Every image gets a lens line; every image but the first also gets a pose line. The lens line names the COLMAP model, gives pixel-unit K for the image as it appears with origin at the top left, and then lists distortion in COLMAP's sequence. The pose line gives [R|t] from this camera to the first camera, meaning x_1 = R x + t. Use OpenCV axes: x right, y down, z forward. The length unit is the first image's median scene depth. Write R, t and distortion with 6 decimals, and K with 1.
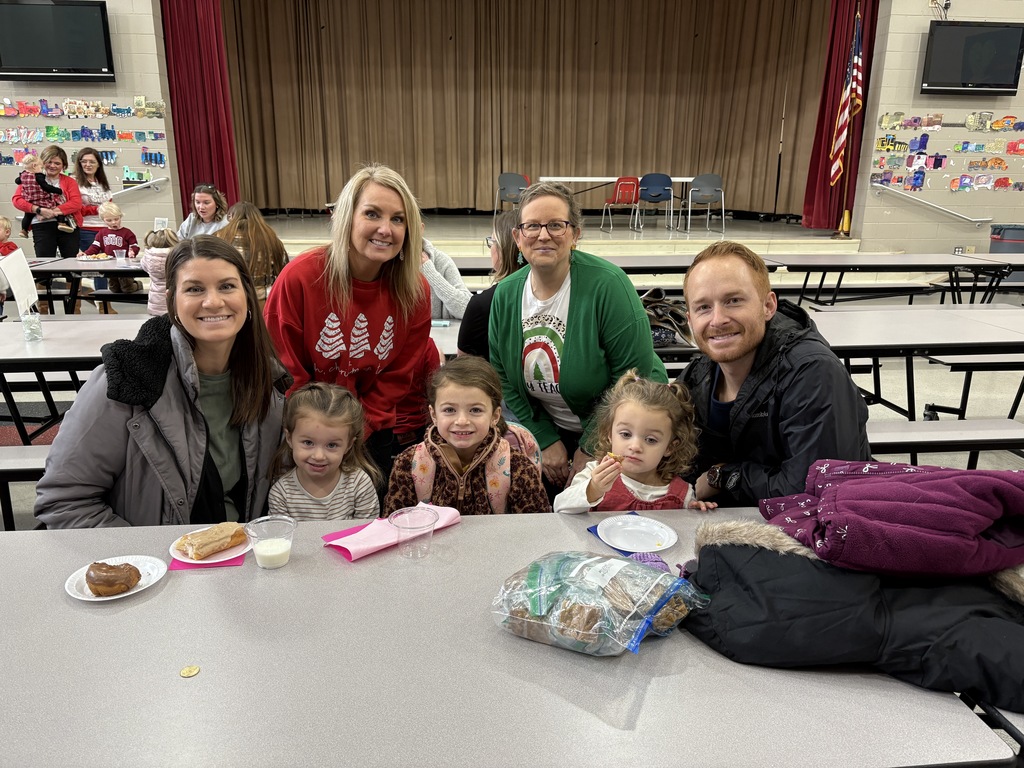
lens RADIAL K [[769.0, 0, 514.8], [0, 769.0, 383.0], [0, 0, 1]] dist [0.000774, -0.010159]
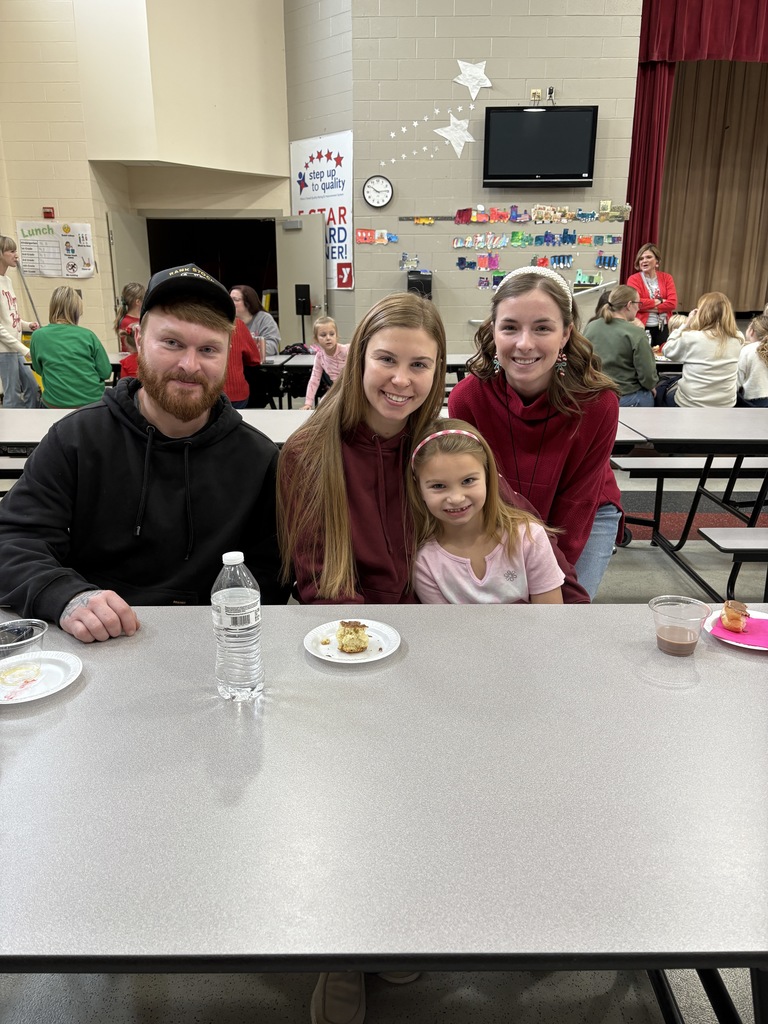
lens RADIAL K [[769.0, 0, 386.2], [0, 769.0, 510.5], [0, 0, 1]] dist [0.000774, -0.010159]
pose [[0.994413, 0.017622, -0.104074, -0.611415], [-0.015285, 0.999614, 0.023208, 0.019239], [0.104443, -0.021488, 0.994299, -0.055725]]
